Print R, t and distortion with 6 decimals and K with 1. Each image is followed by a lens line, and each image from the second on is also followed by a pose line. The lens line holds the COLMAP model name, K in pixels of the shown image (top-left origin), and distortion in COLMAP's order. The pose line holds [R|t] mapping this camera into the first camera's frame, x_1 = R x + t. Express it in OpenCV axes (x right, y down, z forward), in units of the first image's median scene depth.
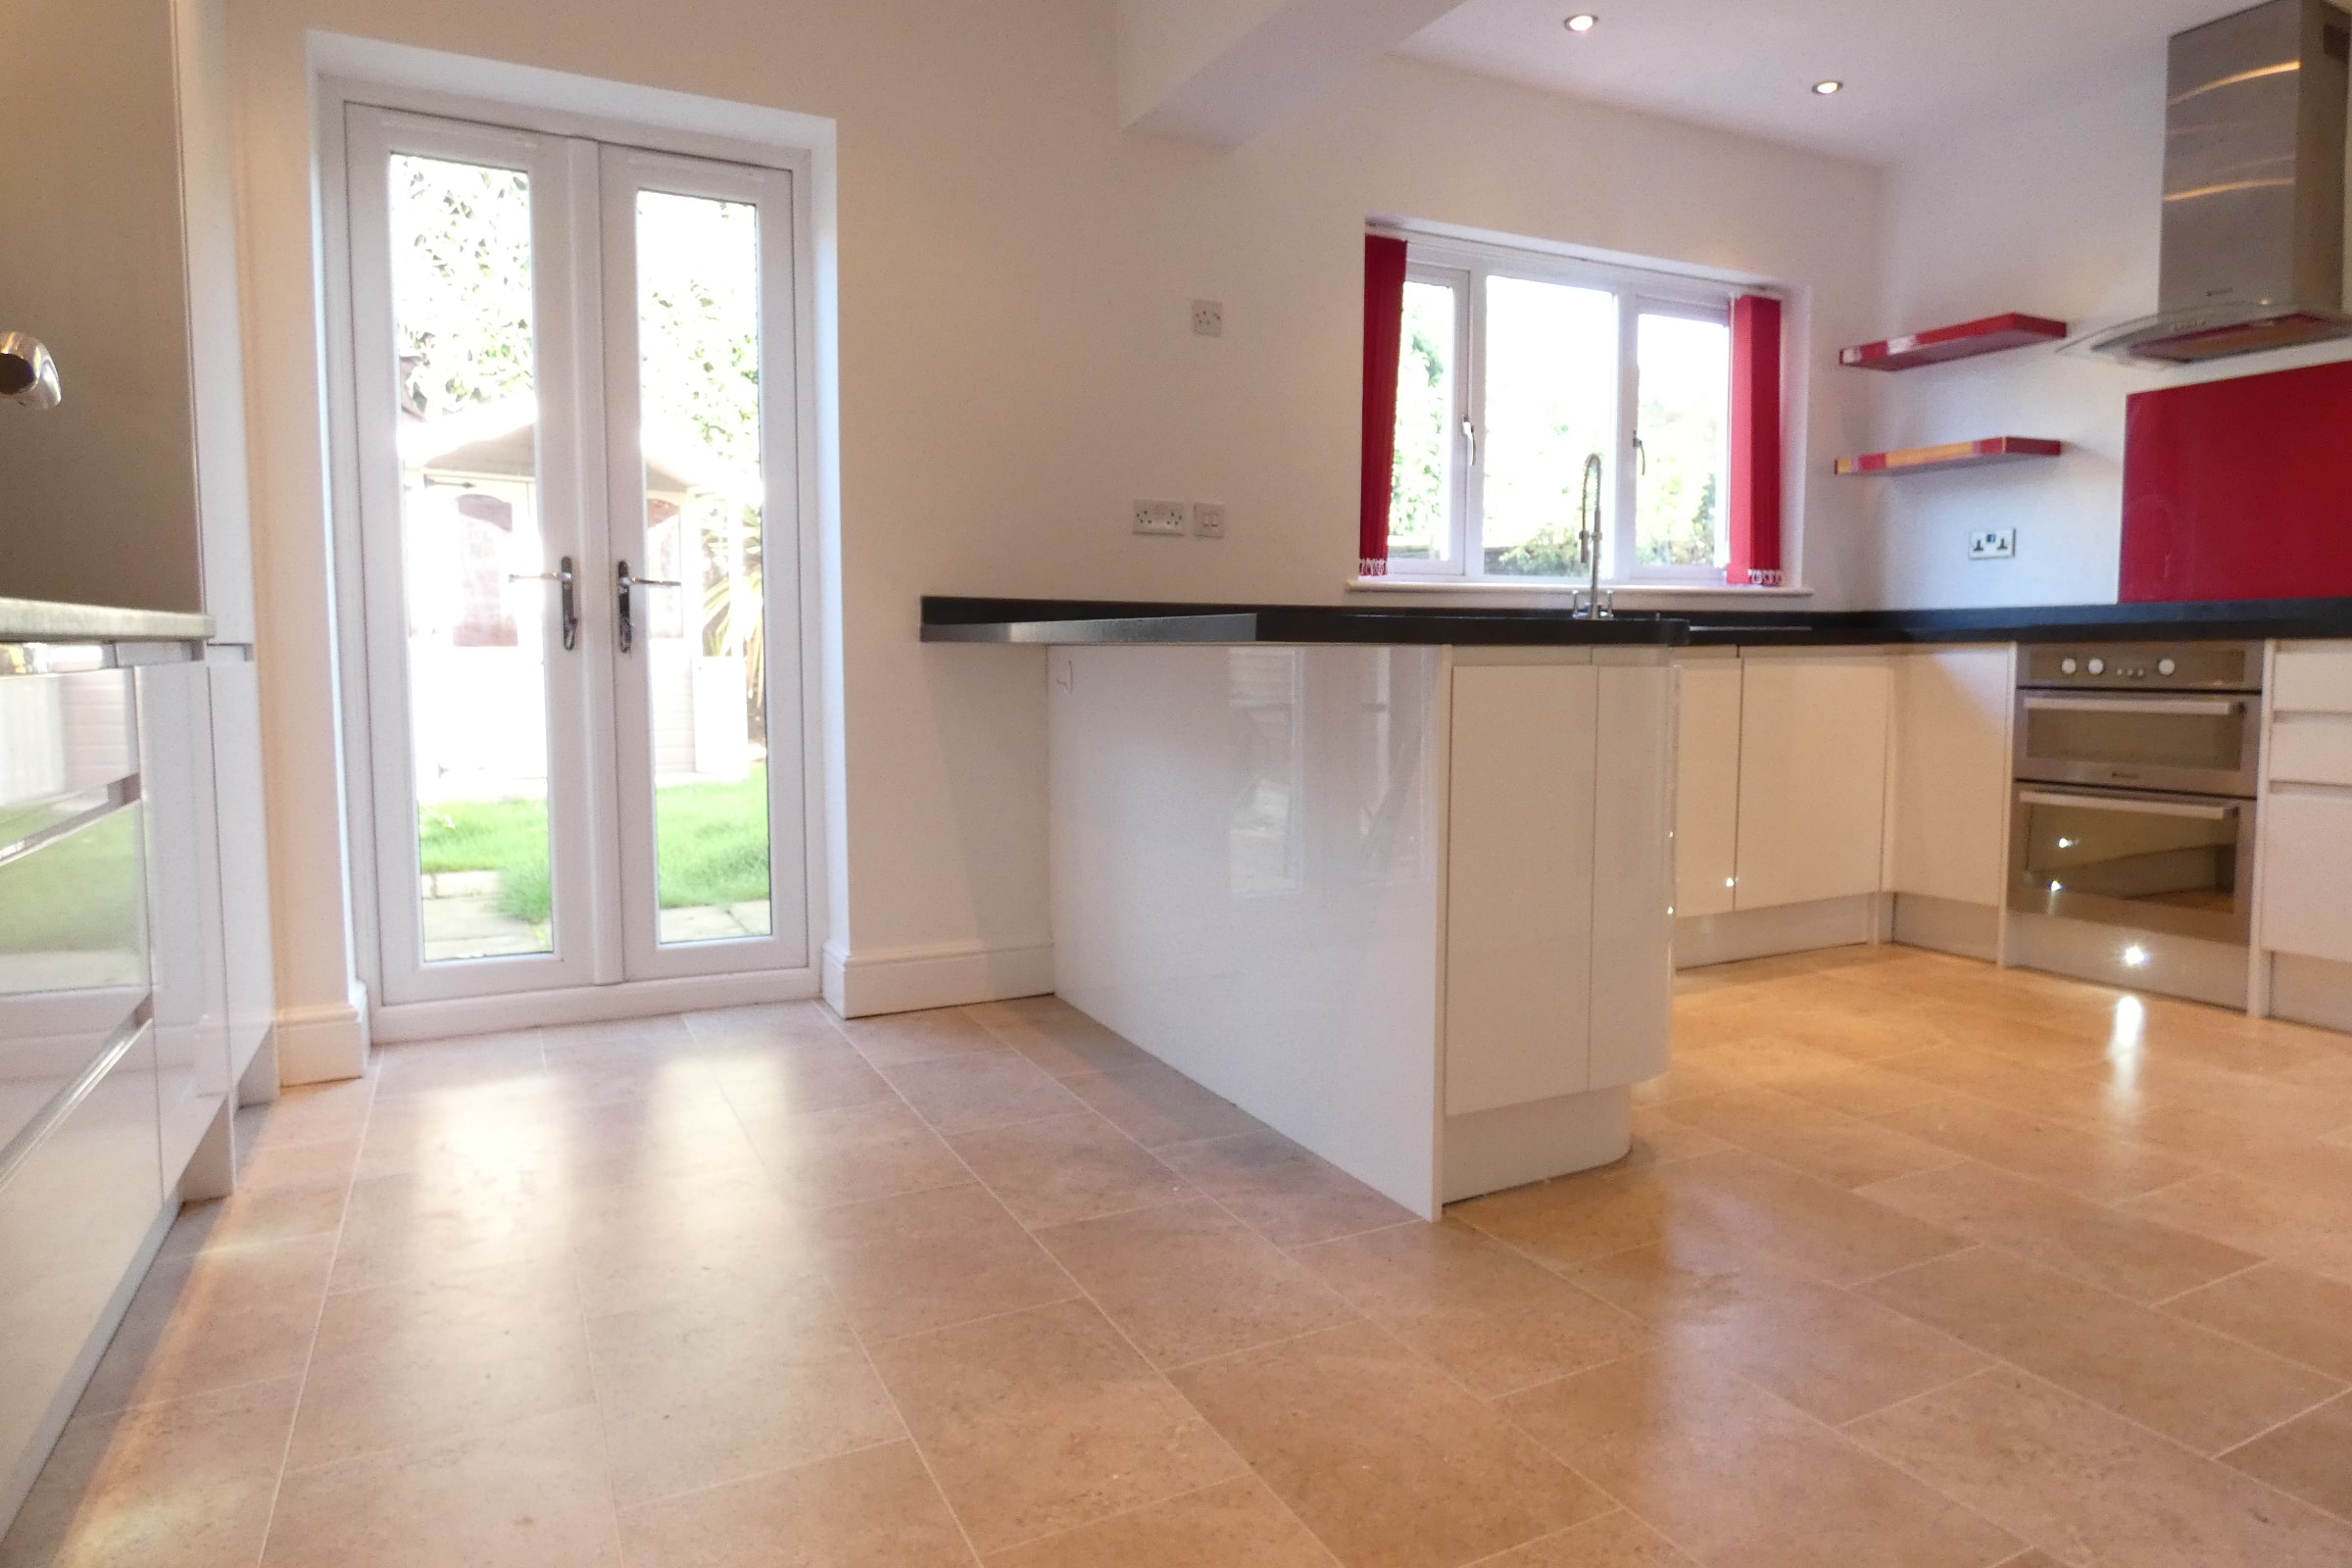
lens RADIAL K [[1404.9, 0, 1179.9], [0, 1404.9, 772.8], [0, 0, 1]] dist [0.005152, 0.006872]
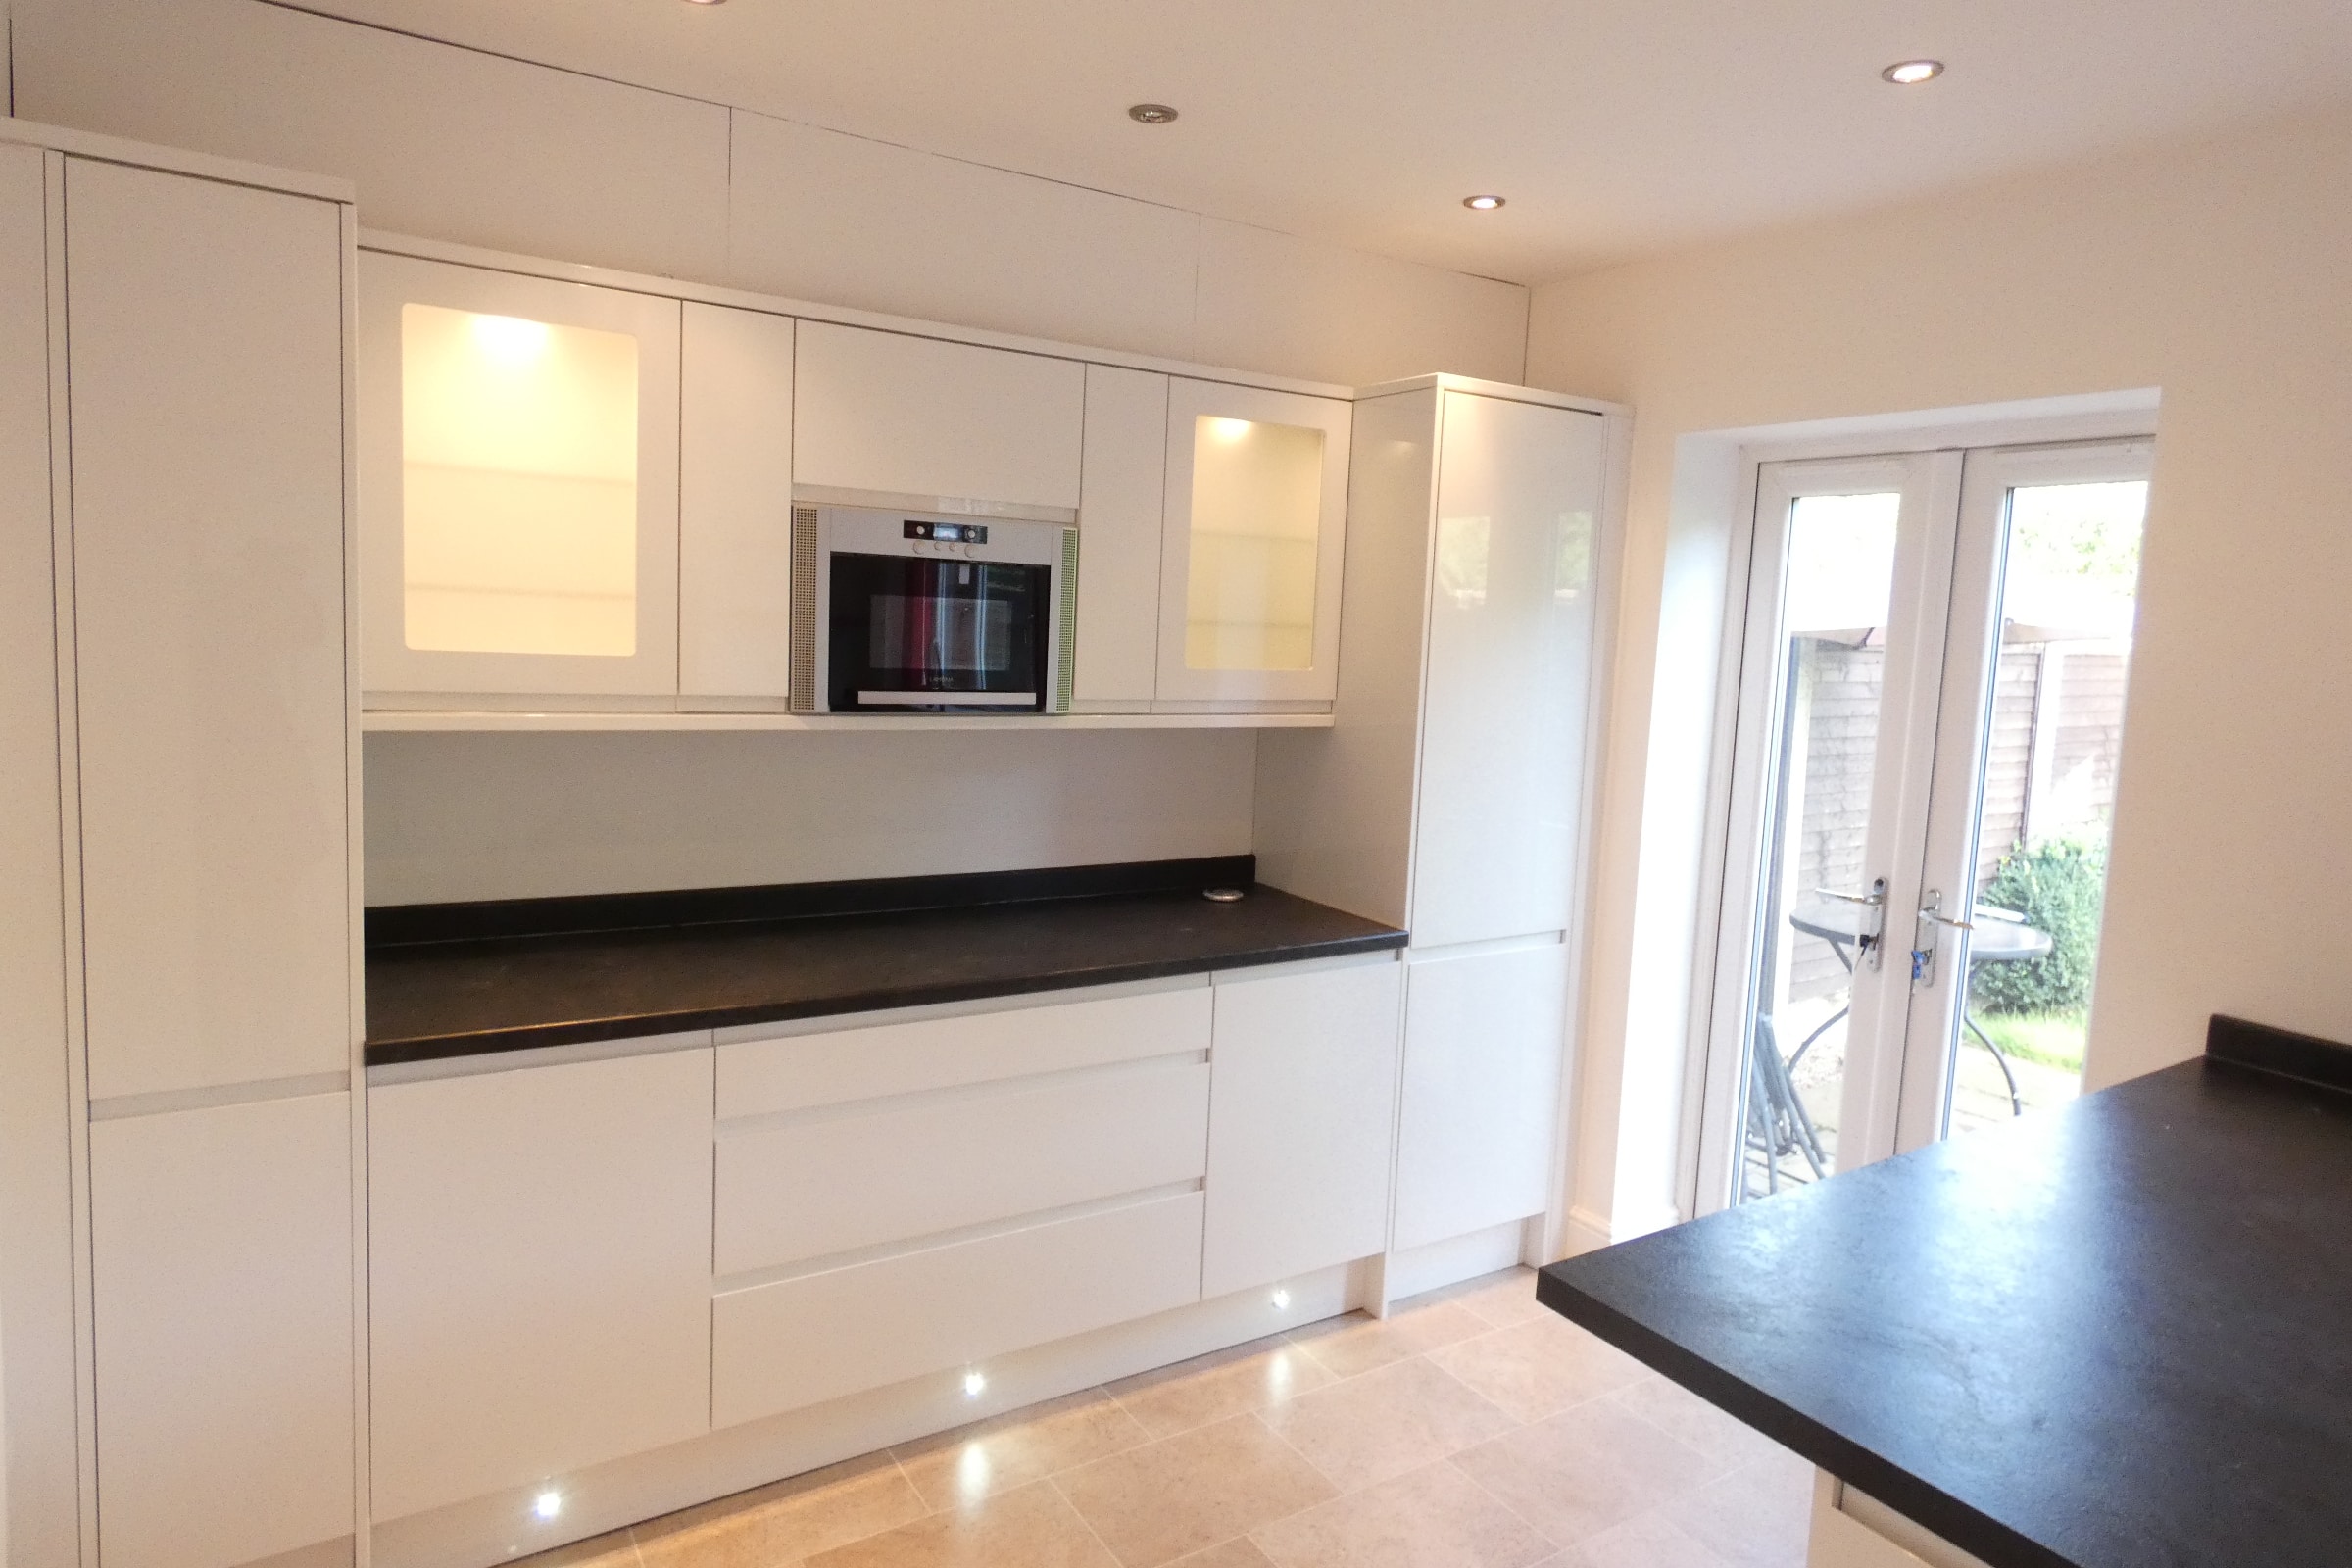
lens RADIAL K [[1404.9, 0, 1179.8], [0, 1404.9, 774.5], [0, 0, 1]] dist [0.005152, 0.006872]
pose [[0.099416, 0.108119, -0.989155, 0.490449], [-0.139753, 0.985743, 0.093700, -0.263571], [0.985183, 0.128922, 0.113108, 0.435106]]
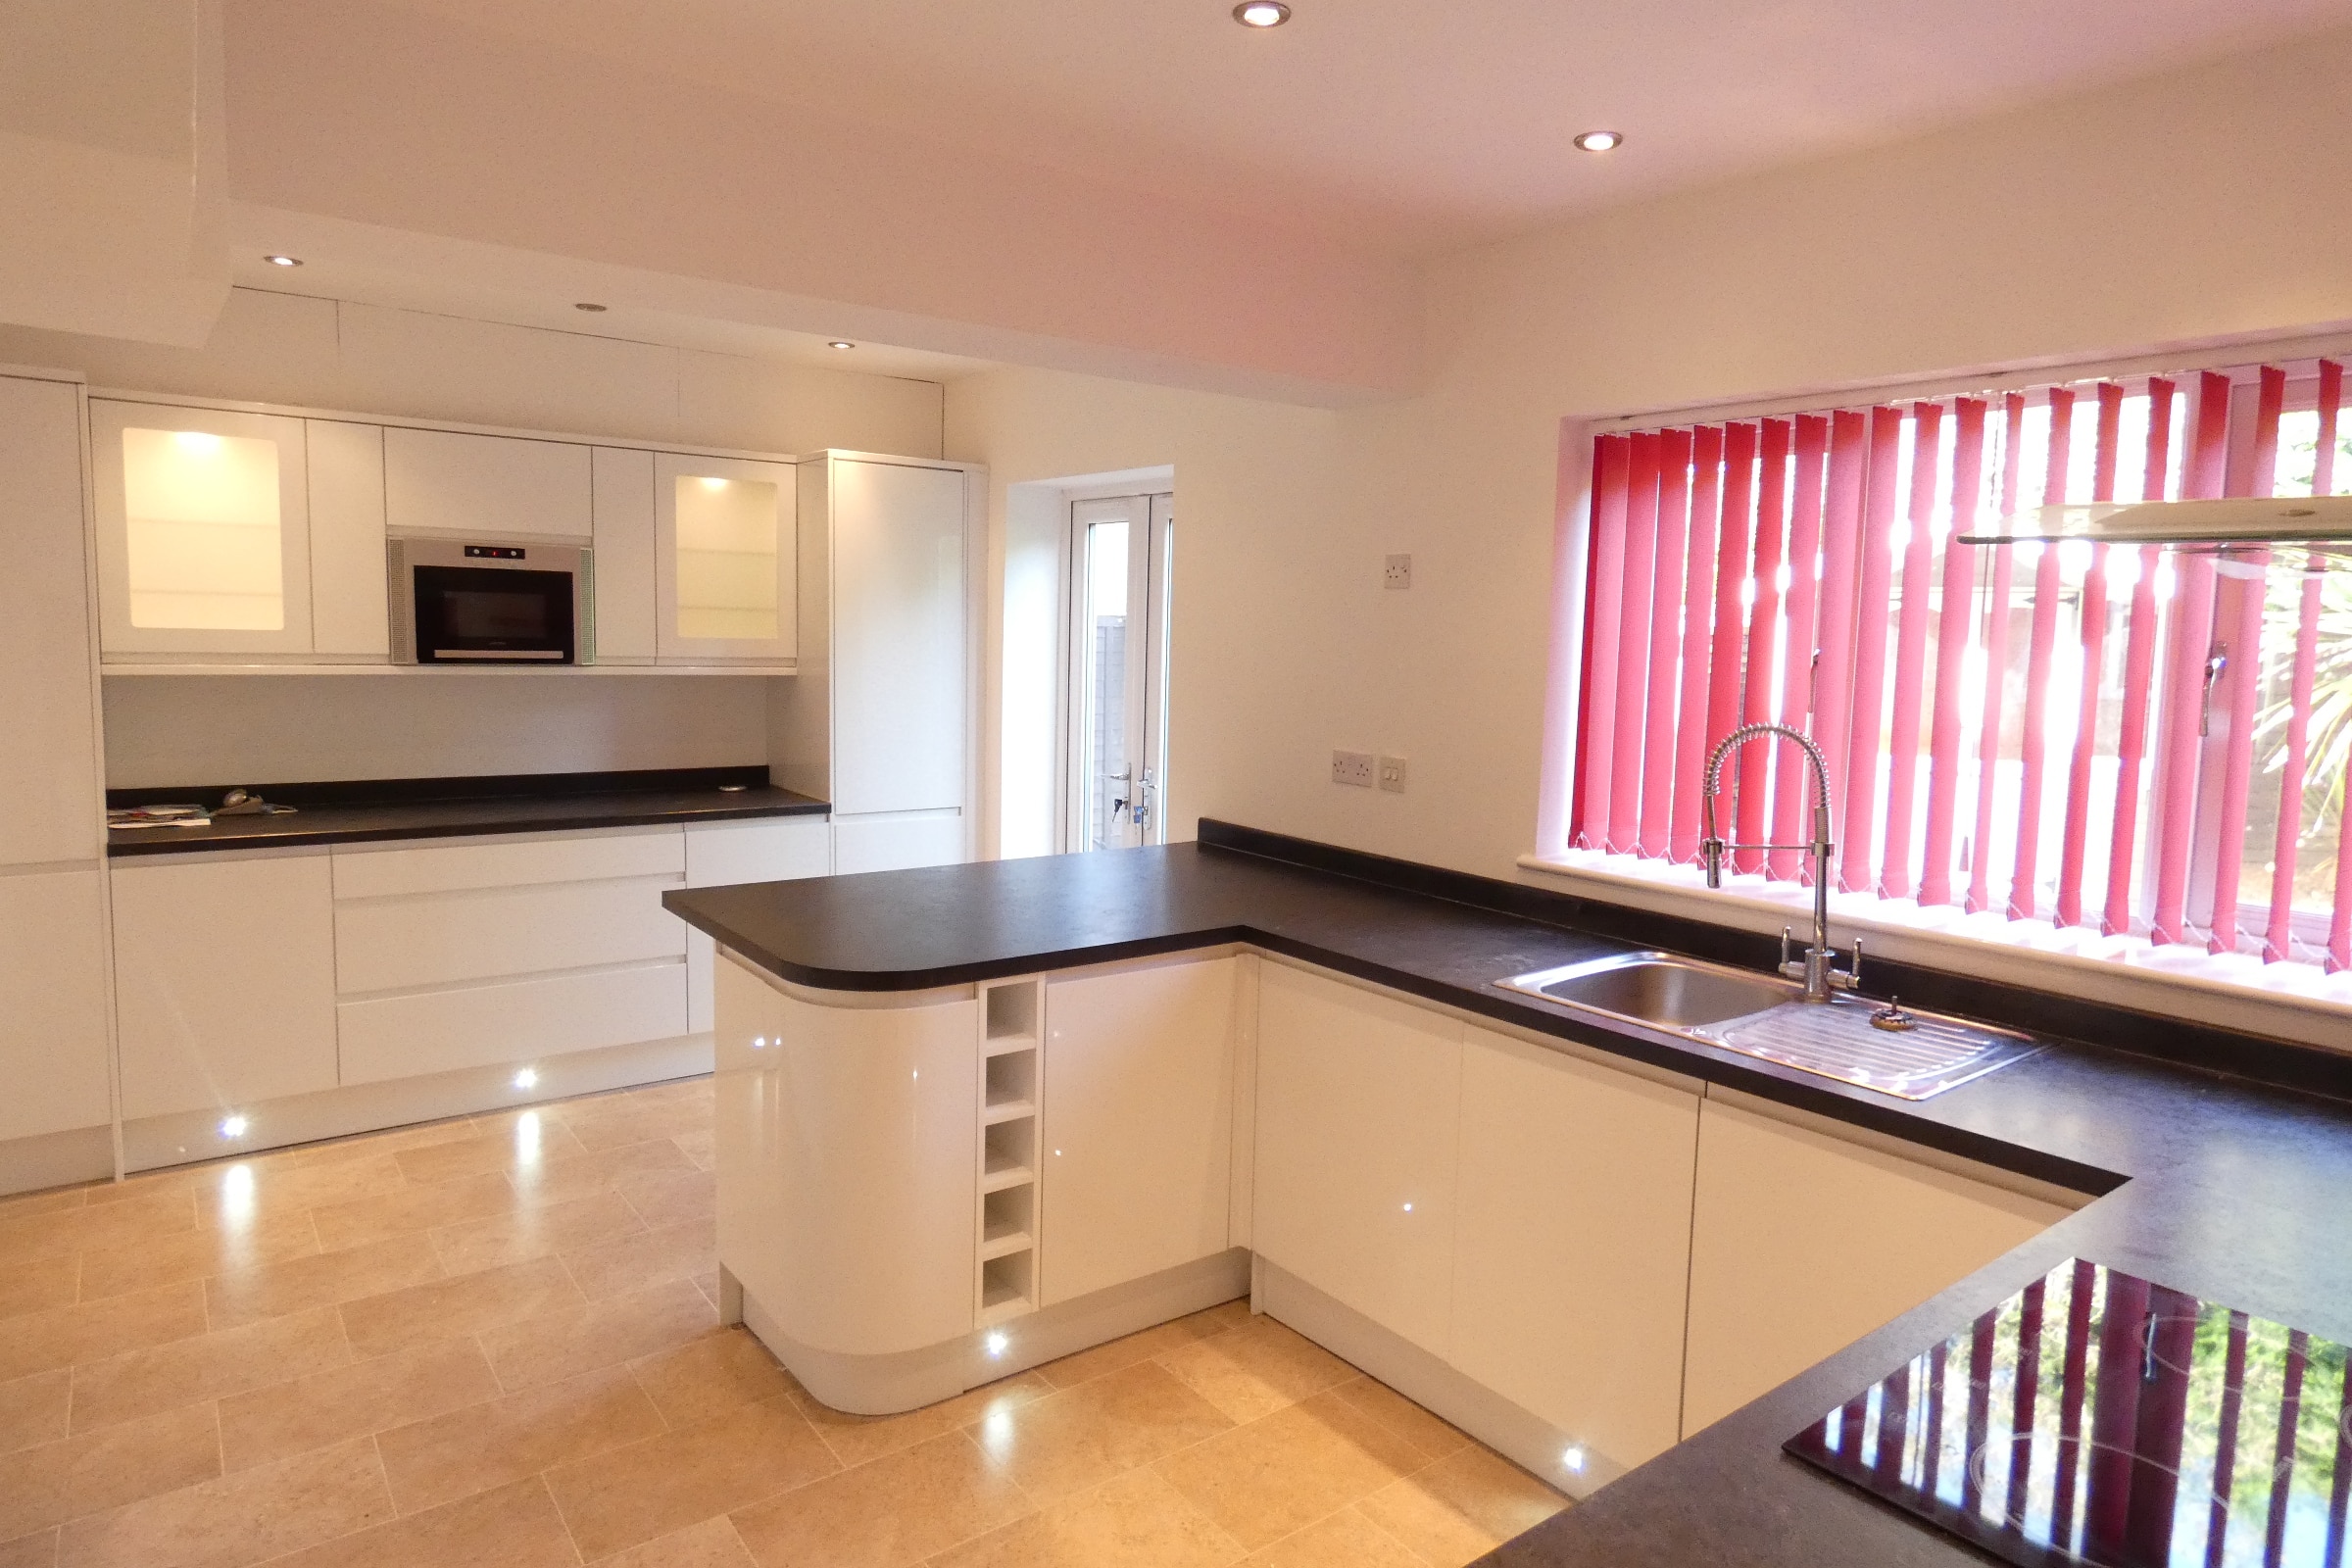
lens RADIAL K [[1404.9, 0, 1176.1], [0, 1404.9, 775.1], [0, 0, 1]] dist [0.005152, 0.006872]
pose [[0.178157, 0.105488, -0.978331, 1.154124], [-0.124732, 0.988638, 0.083886, -0.293974], [0.976065, 0.107084, 0.189291, 0.810150]]
